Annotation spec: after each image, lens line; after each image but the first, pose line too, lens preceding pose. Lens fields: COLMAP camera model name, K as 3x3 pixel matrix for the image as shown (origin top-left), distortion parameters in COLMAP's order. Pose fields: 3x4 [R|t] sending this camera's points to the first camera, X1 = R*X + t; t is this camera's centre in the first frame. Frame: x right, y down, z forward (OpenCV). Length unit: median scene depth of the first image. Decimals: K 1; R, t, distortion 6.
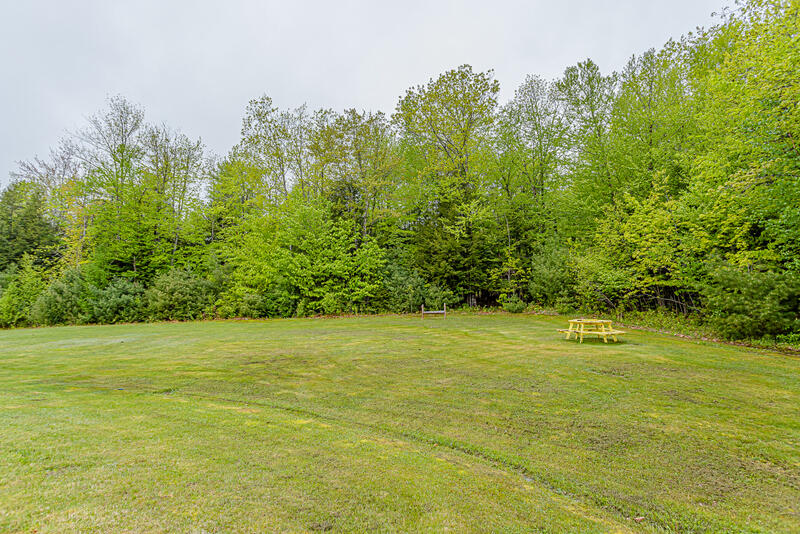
lens RADIAL K [[374.8, 0, 399.1], [0, 374.8, 258.7], [0, 0, 1]] dist [-0.001953, -0.000073]
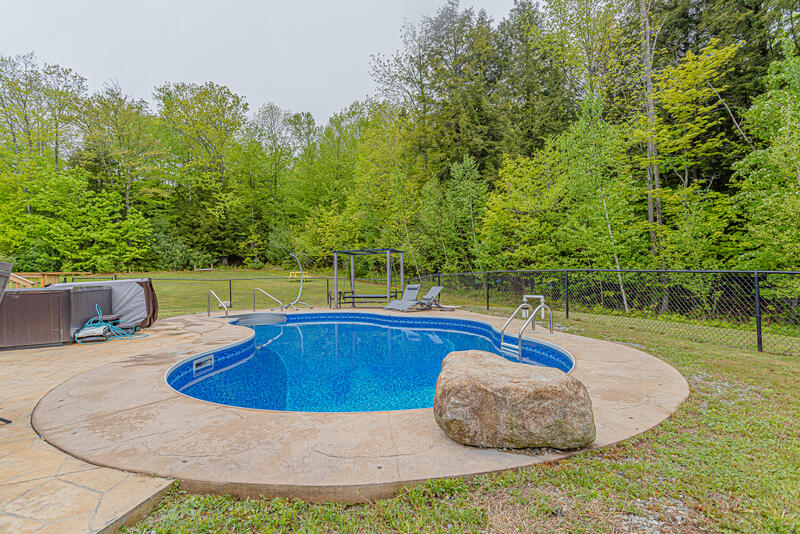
lens RADIAL K [[381.5, 0, 401.1], [0, 381.5, 263.6], [0, 0, 1]] dist [-0.004547, 0.001187]
pose [[0.755272, -0.006468, 0.655379, -0.254801], [-0.077833, 0.991990, 0.099486, -0.078572], [-0.650773, -0.126149, 0.748719, -0.535625]]
